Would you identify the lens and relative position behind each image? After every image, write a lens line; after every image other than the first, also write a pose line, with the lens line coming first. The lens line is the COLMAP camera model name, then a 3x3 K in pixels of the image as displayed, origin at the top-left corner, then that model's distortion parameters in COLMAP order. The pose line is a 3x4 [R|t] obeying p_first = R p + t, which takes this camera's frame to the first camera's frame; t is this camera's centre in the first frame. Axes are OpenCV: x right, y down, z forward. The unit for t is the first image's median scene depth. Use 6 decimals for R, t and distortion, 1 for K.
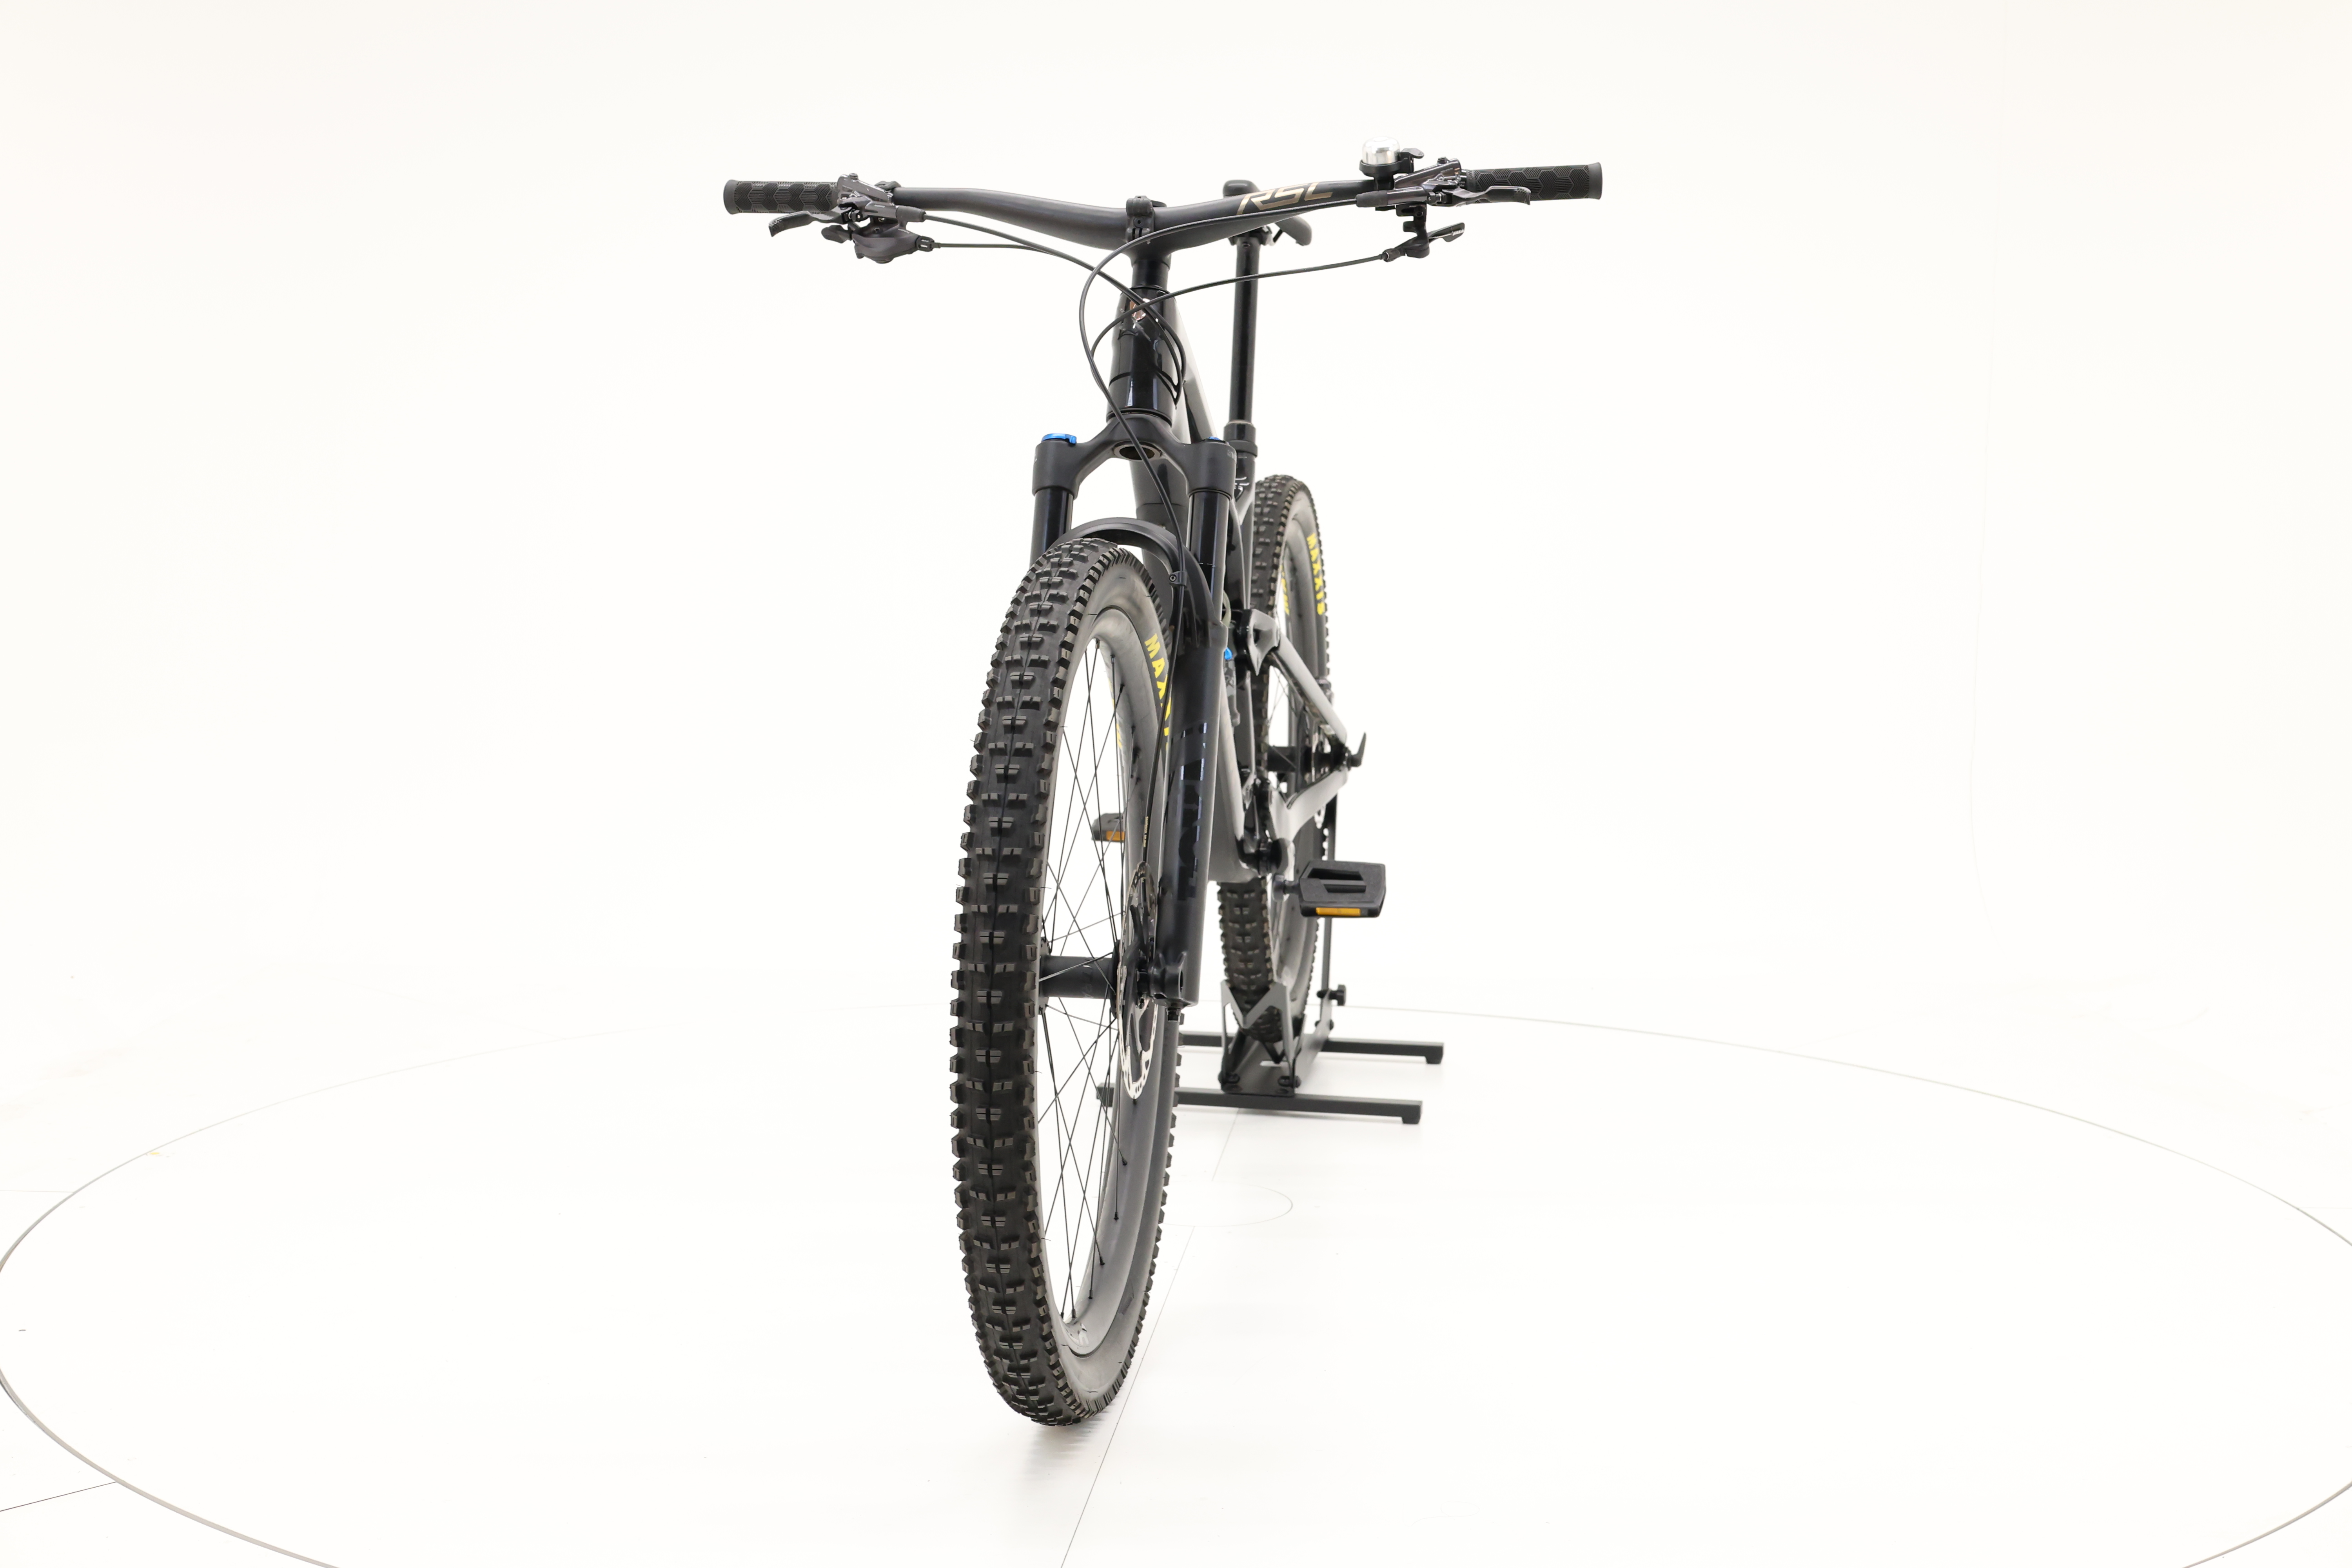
lens RADIAL K [[2646.9, 0, 1173.9], [0, 2646.9, 789.7], [0, 0, 1]] dist [0.030616, 0.000000]
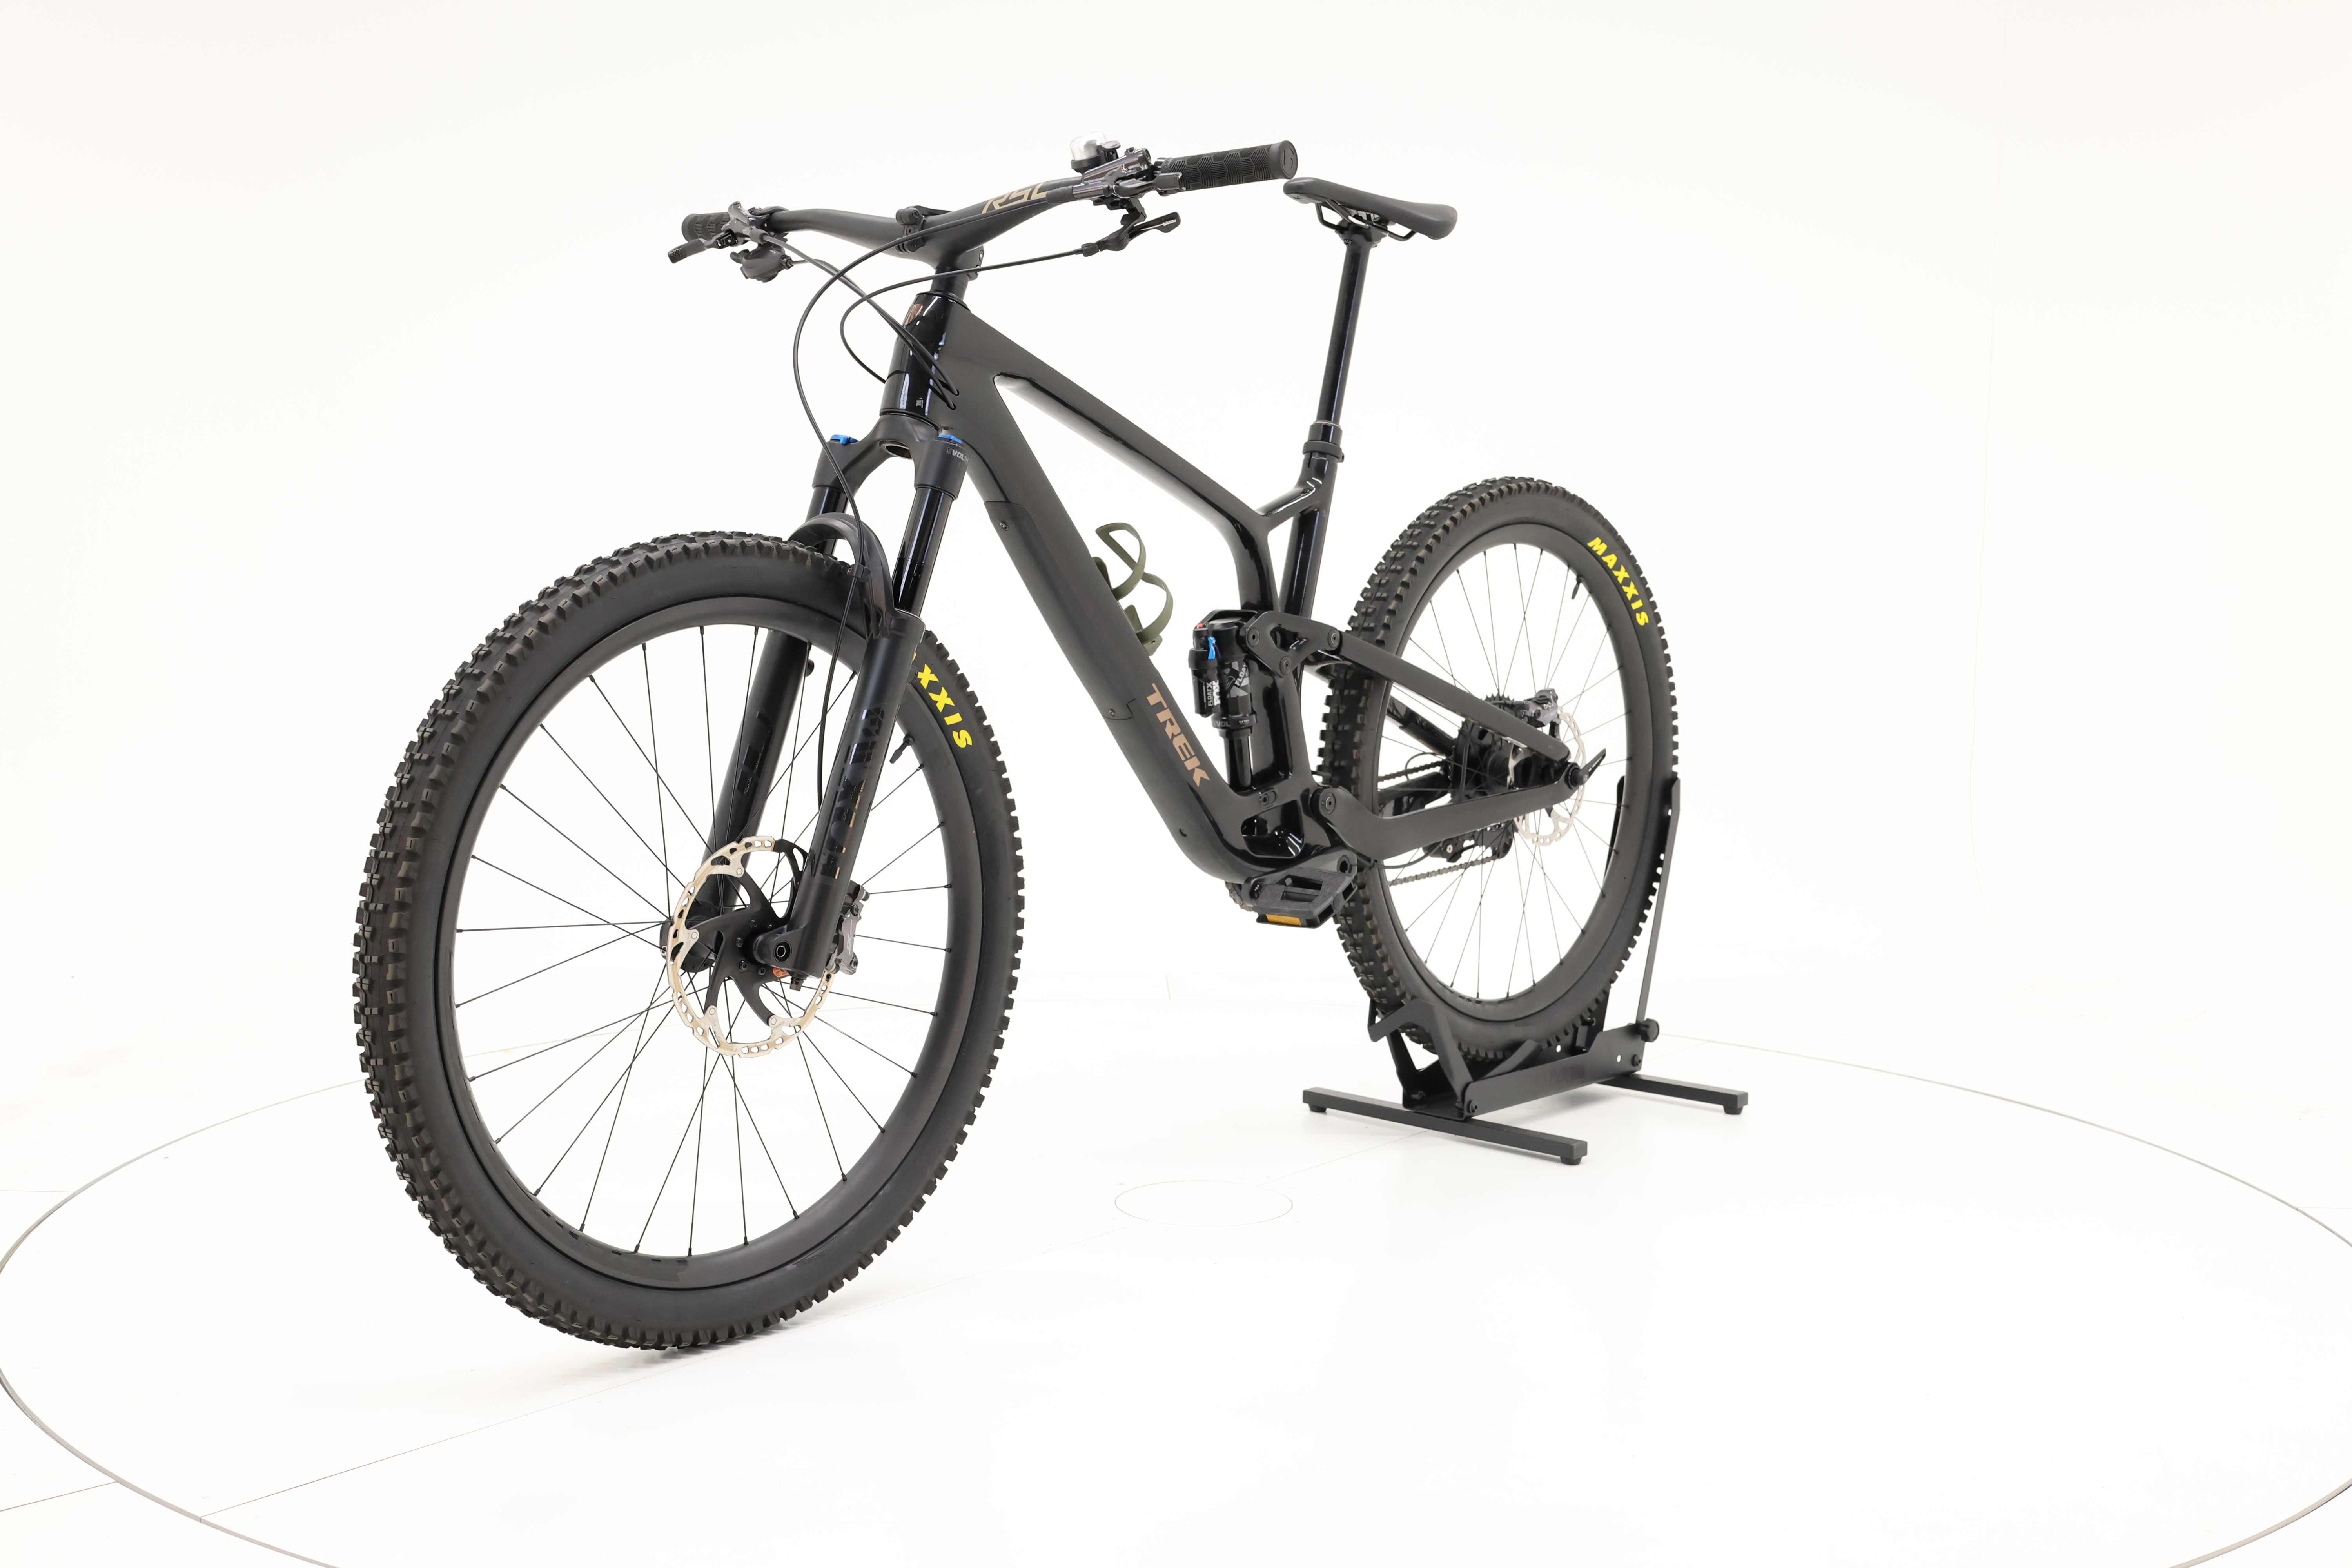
lens RADIAL K [[2646.9, 0, 1183.6], [0, 2646.9, 794.1], [0, 0, 1]] dist [0.030616, 0.000000]
pose [[0.852723, 0.050644, -0.519902, 0.621793], [-0.055571, 0.998436, 0.006114, -0.004620], [0.519398, 0.023678, 0.854204, 0.165197]]
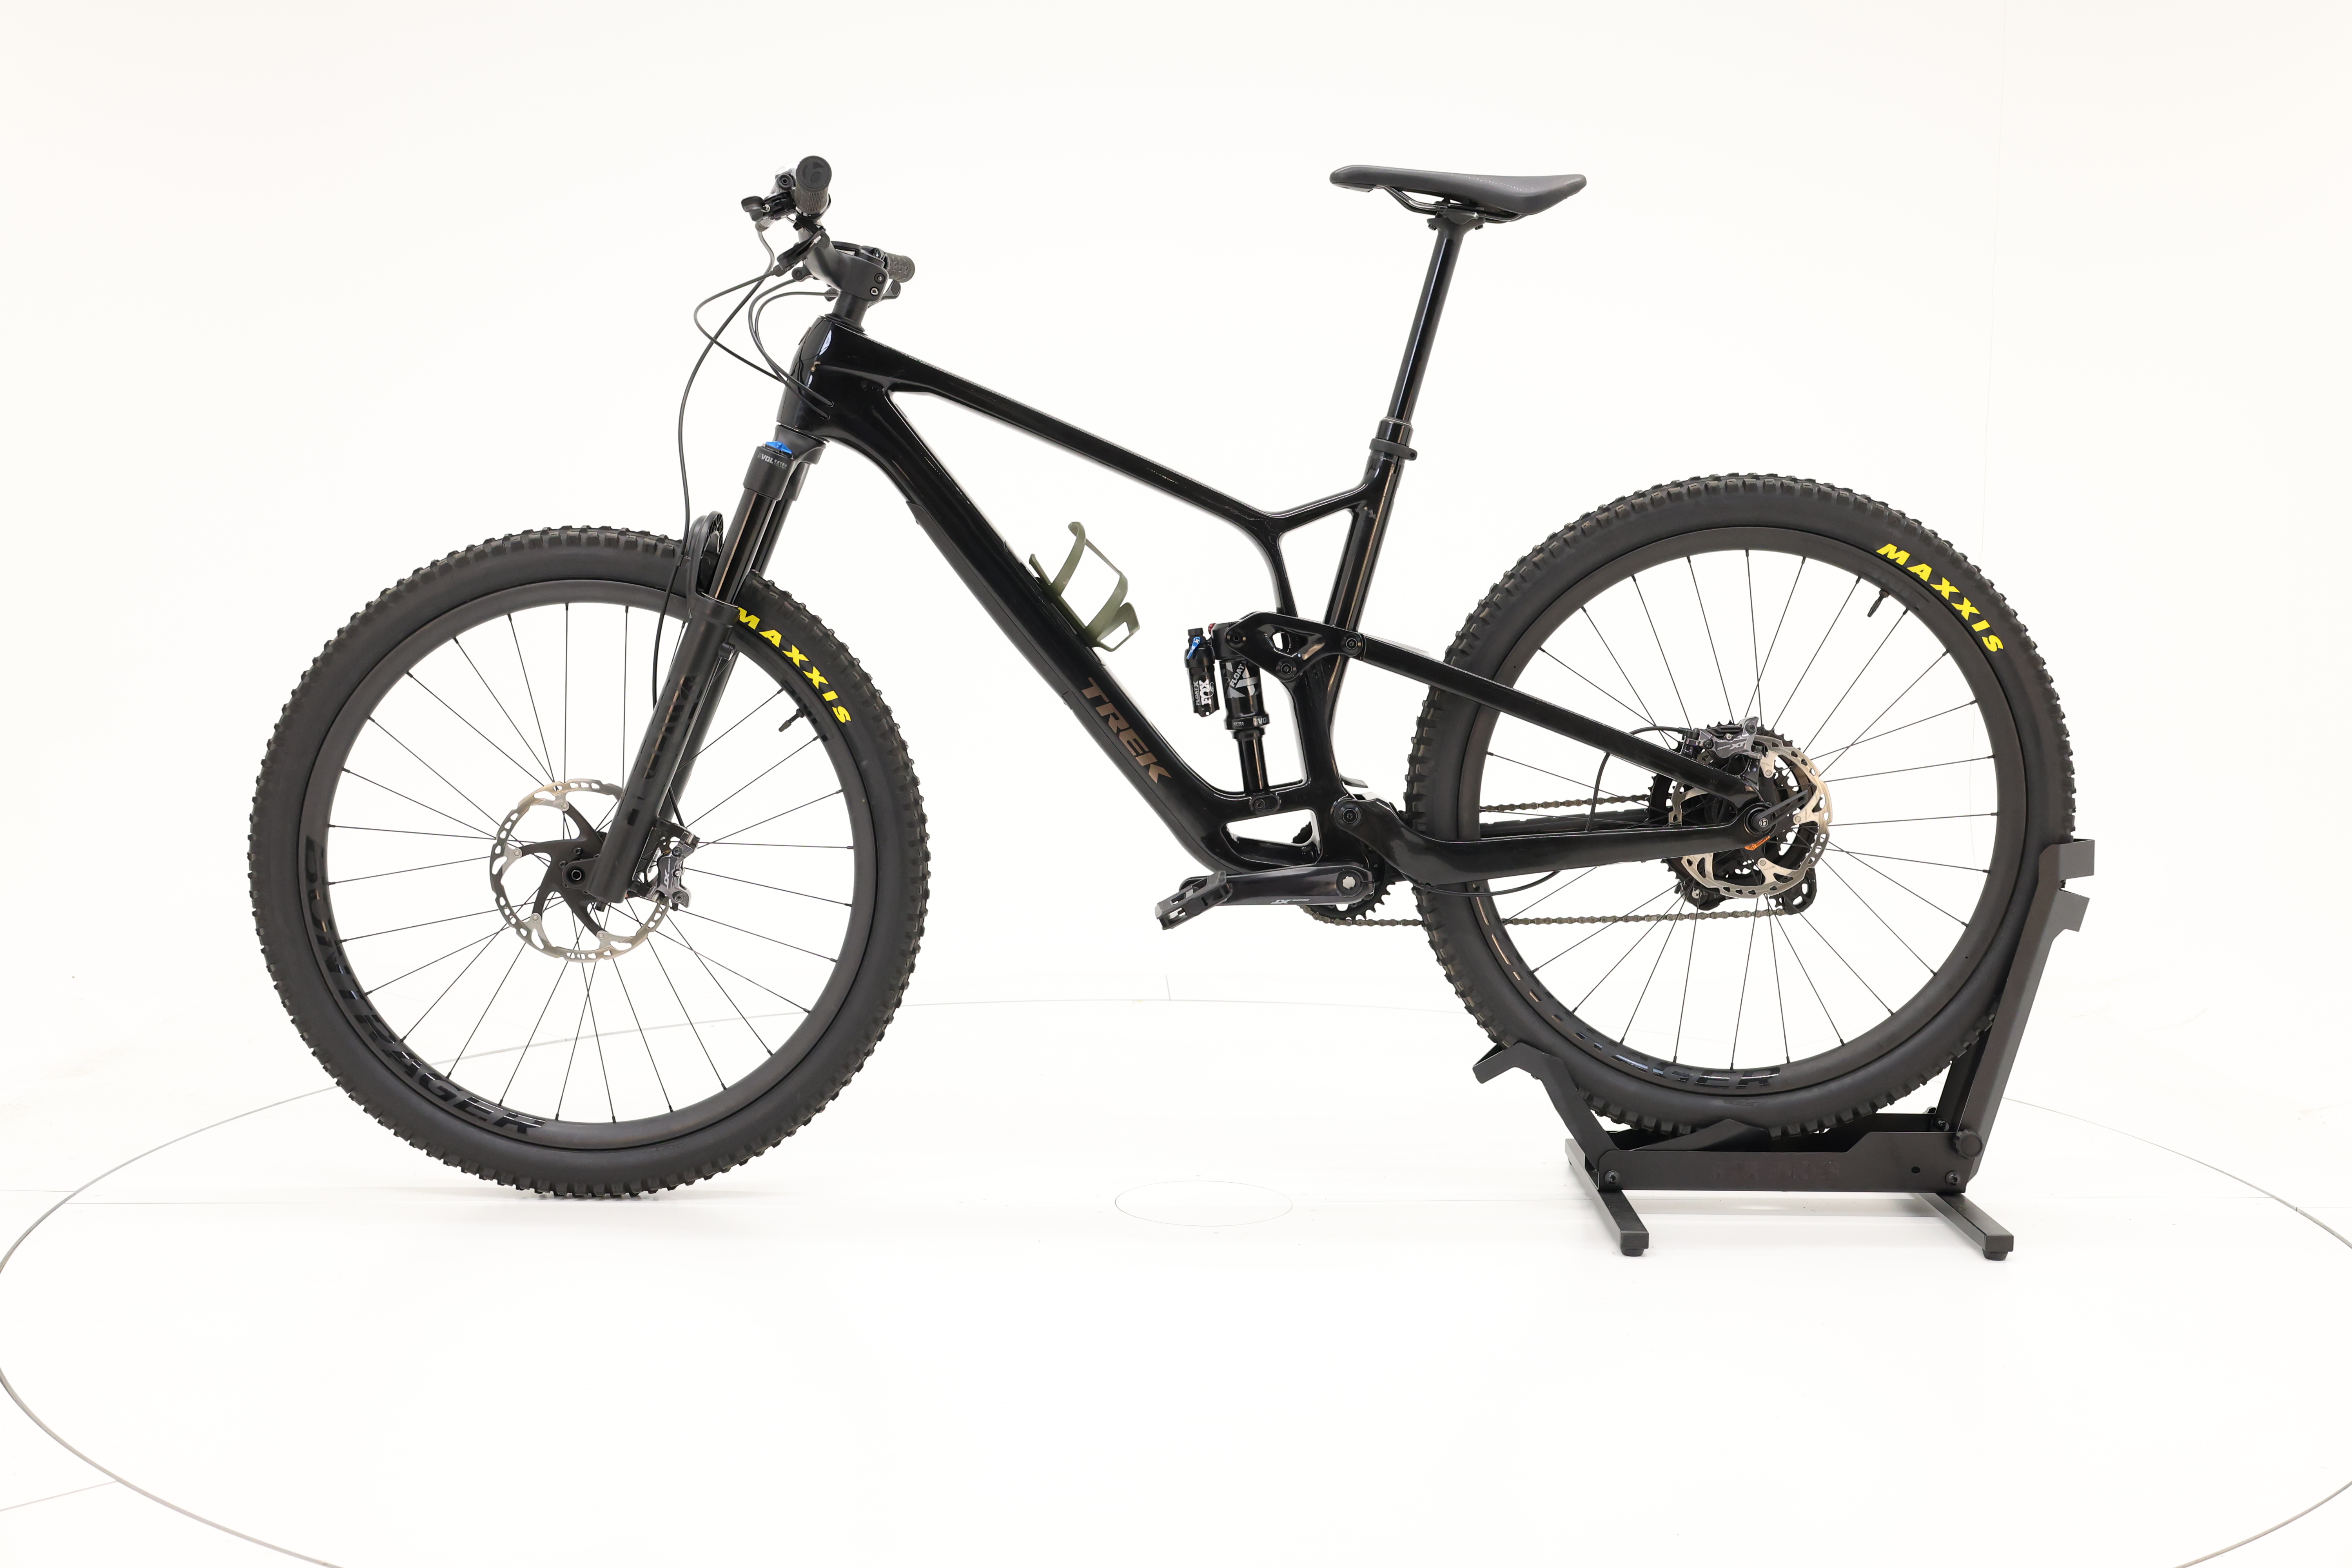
lens RADIAL K [[2646.9, 0, 1204.9], [0, 2646.9, 779.3], [0, 0, 1]] dist [0.030616, 0.000000]
pose [[0.190295, 0.080432, -0.978427, 1.175350], [-0.114459, 0.991659, 0.059258, -0.074281], [0.975032, 0.100713, 0.197914, 0.945336]]
